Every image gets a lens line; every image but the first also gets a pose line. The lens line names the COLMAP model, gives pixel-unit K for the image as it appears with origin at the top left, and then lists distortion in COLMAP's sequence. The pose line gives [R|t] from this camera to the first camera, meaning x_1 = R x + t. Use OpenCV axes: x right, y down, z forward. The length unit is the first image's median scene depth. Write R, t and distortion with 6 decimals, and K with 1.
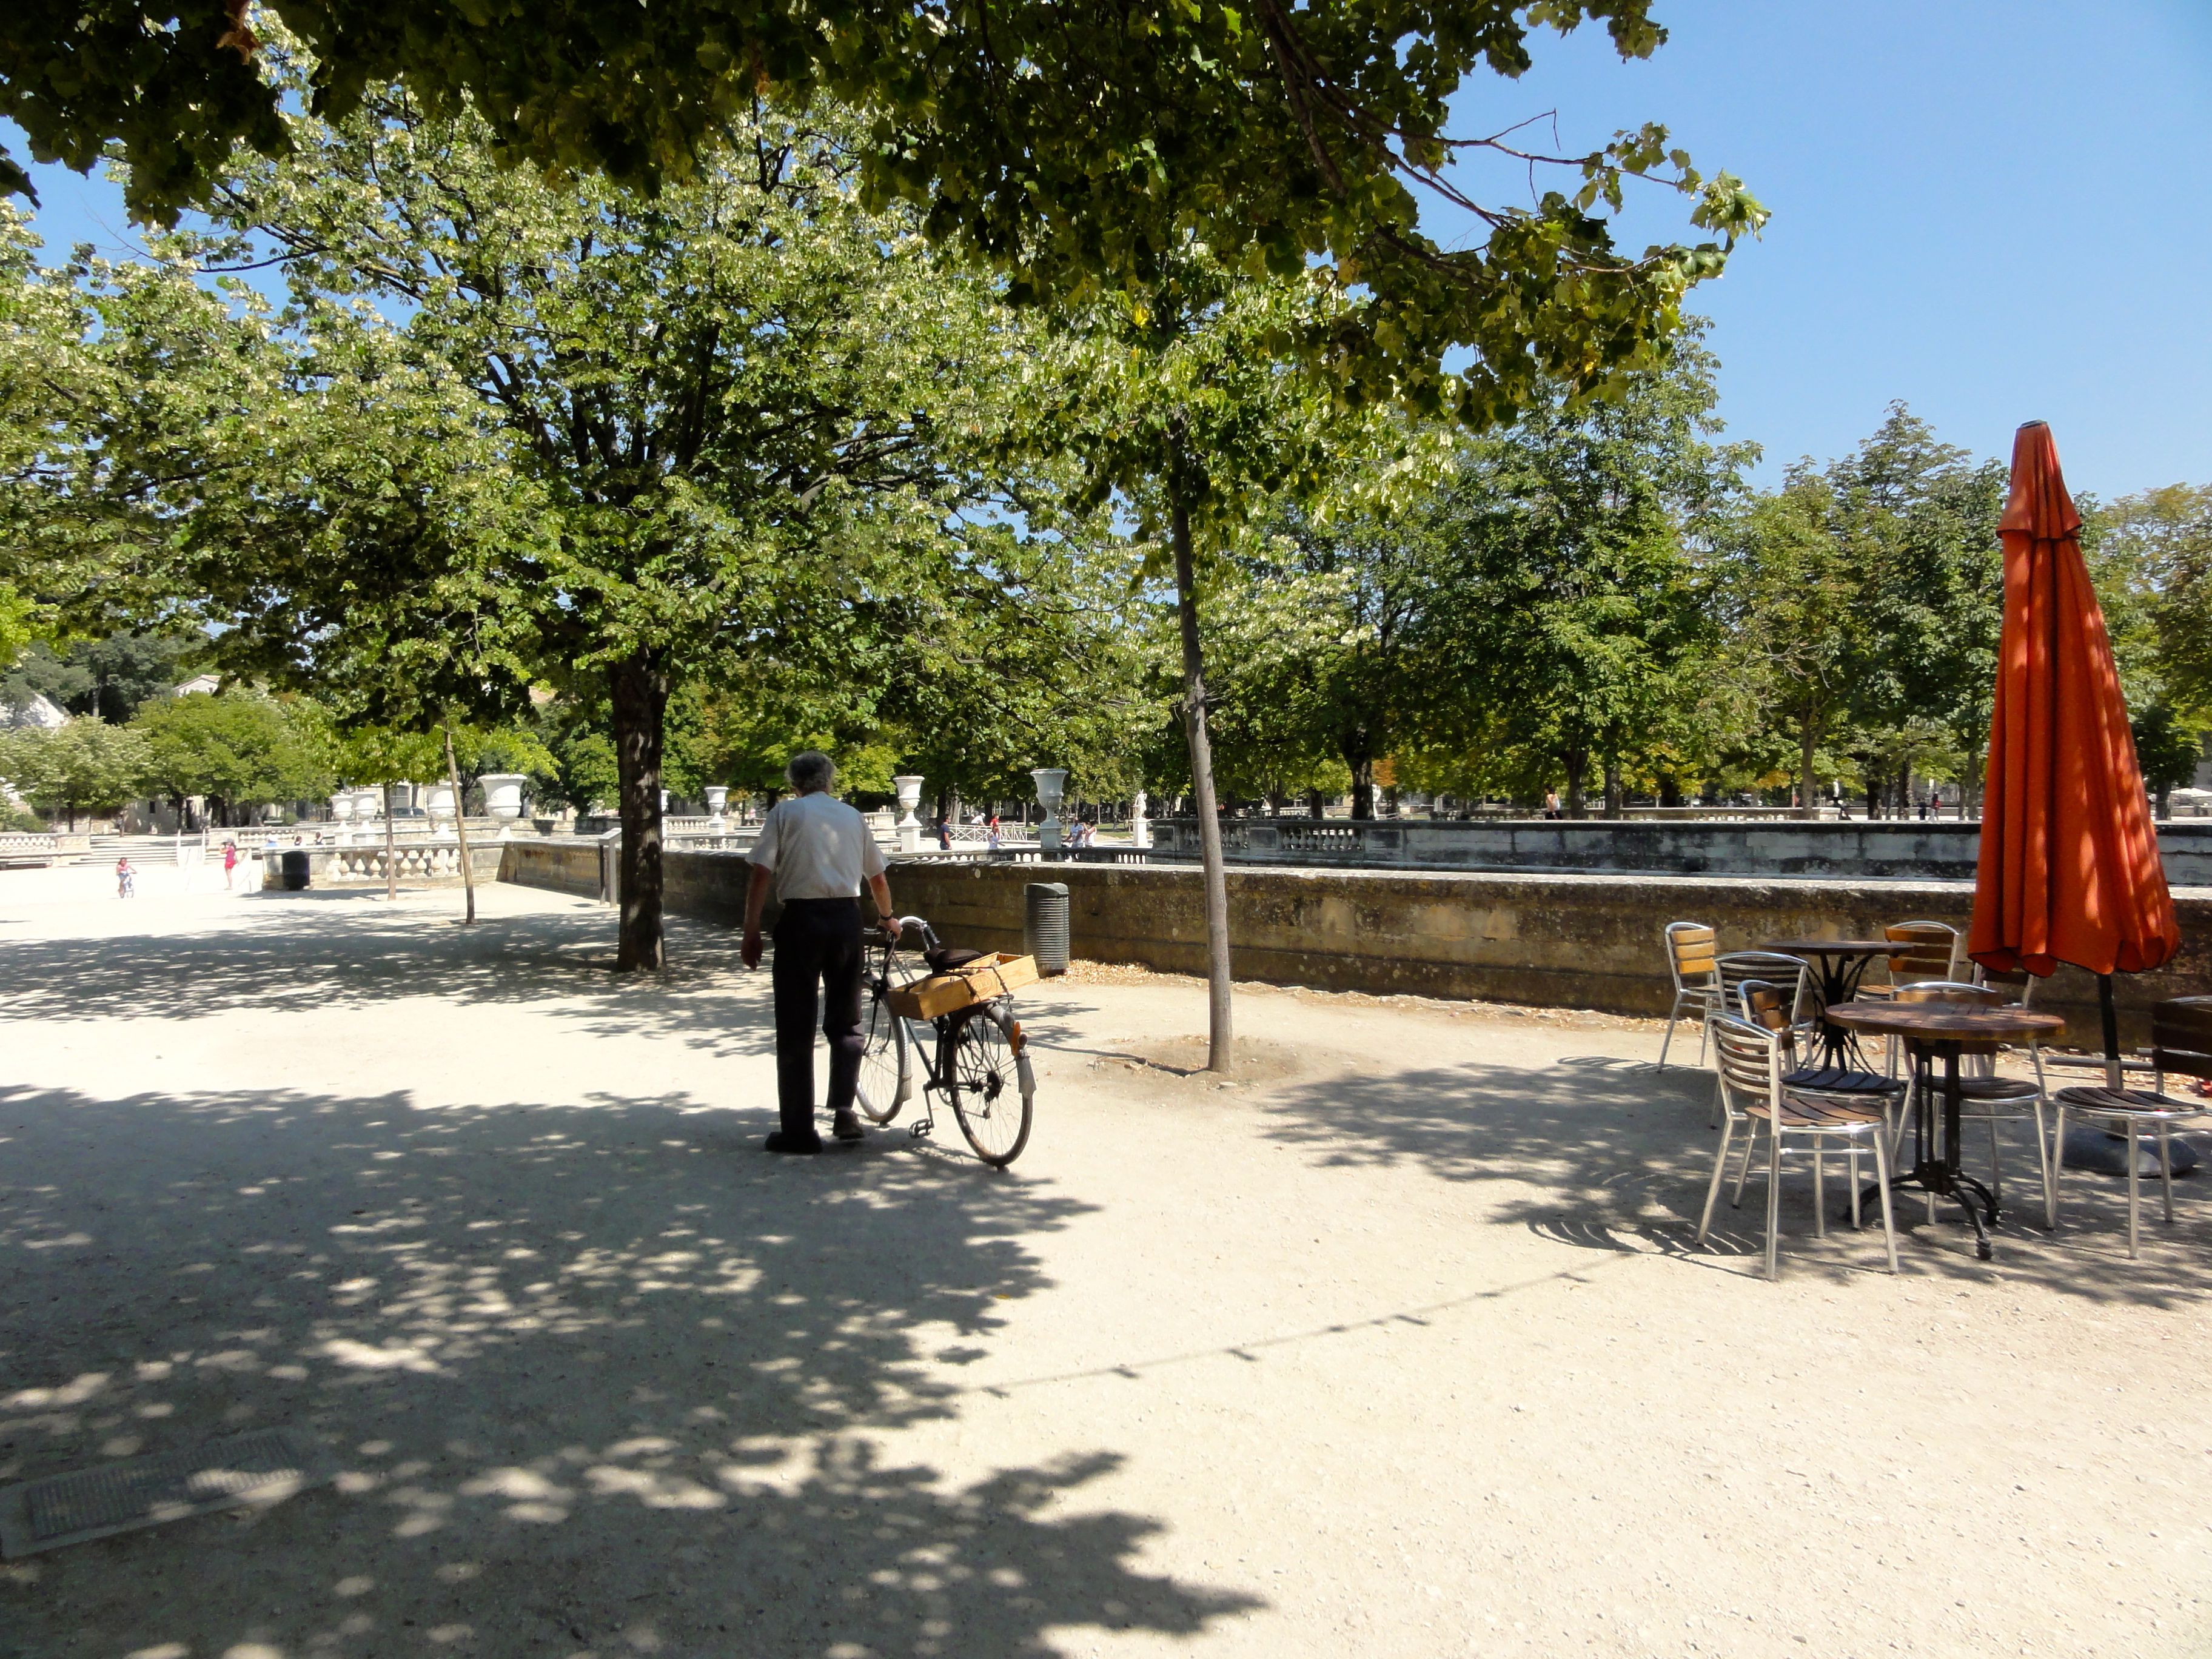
lens RADIAL K [[1560.2, 0, 1107.2], [0, 1560.2, 826.4], [0, 0, 1]] dist [-0.000011, 0.000344]
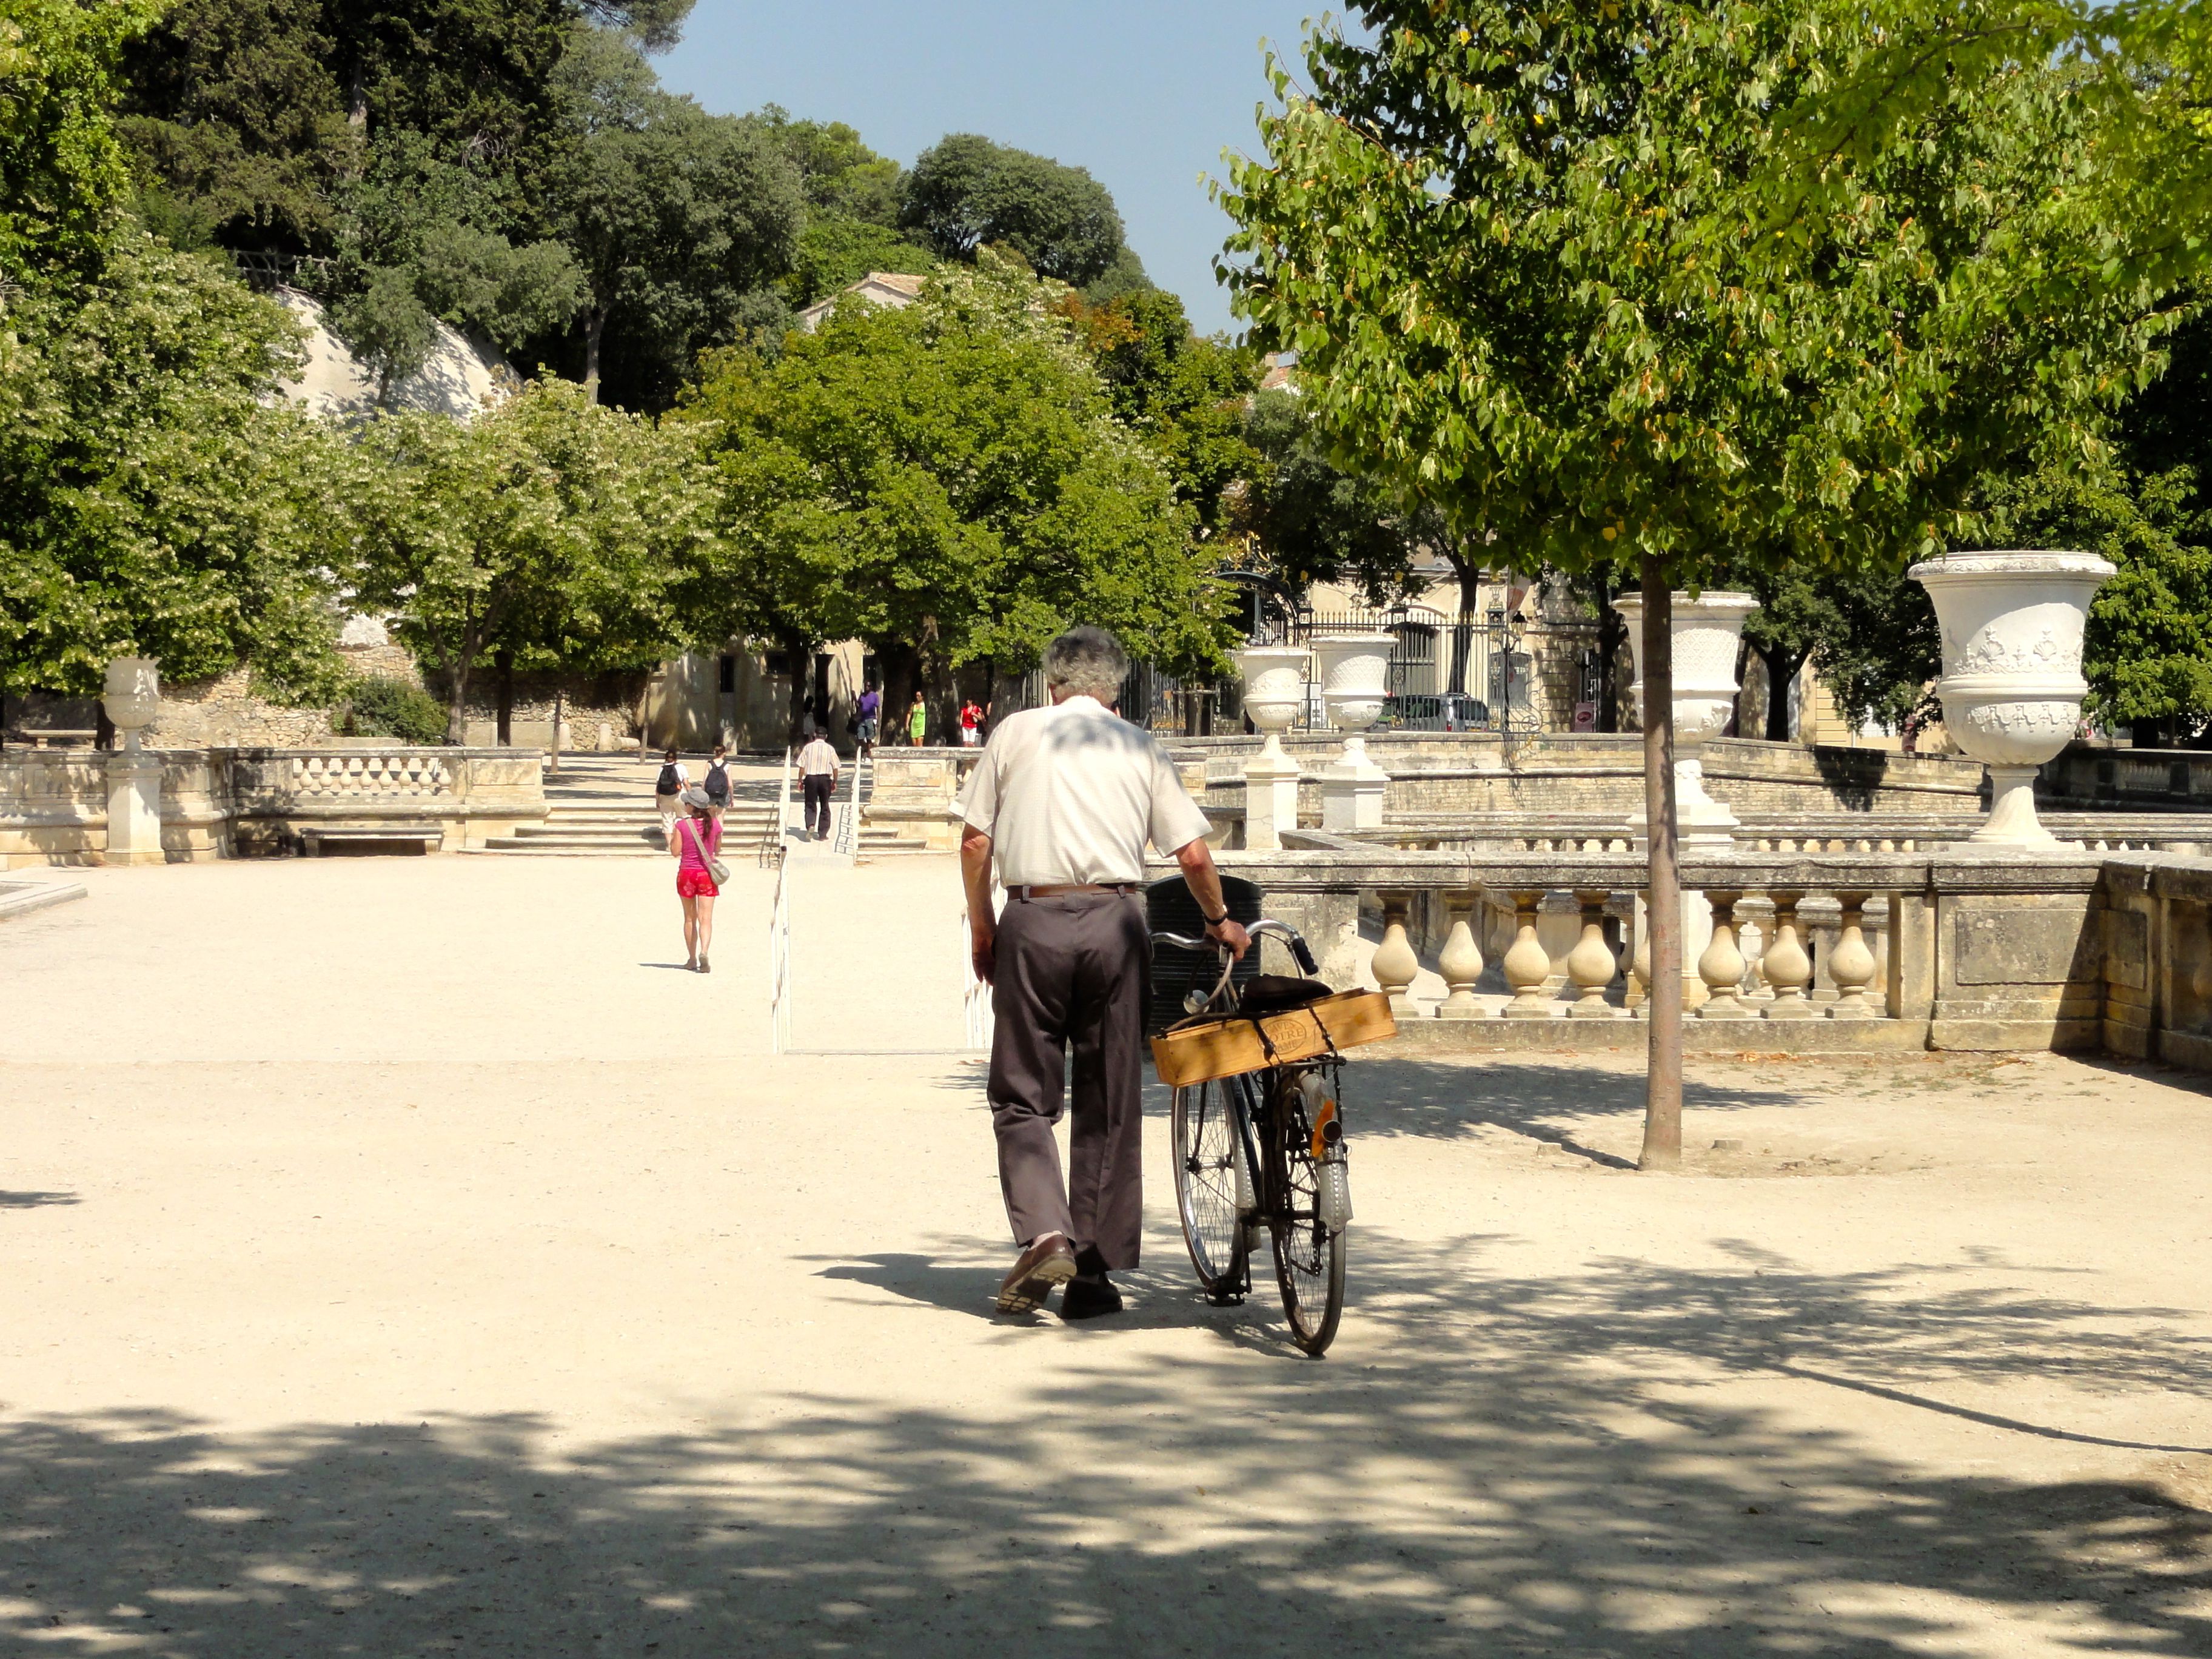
lens RADIAL K [[4299.1, 0, 1106.0], [0, 4299.1, 829.7], [0, 0, 1]] dist [0.047573, 0.000000]
pose [[0.890903, 0.039520, -0.452471, -0.148782], [-0.033702, 0.999213, 0.020915, -0.001439], [0.452942, -0.003384, 0.891534, 0.261442]]
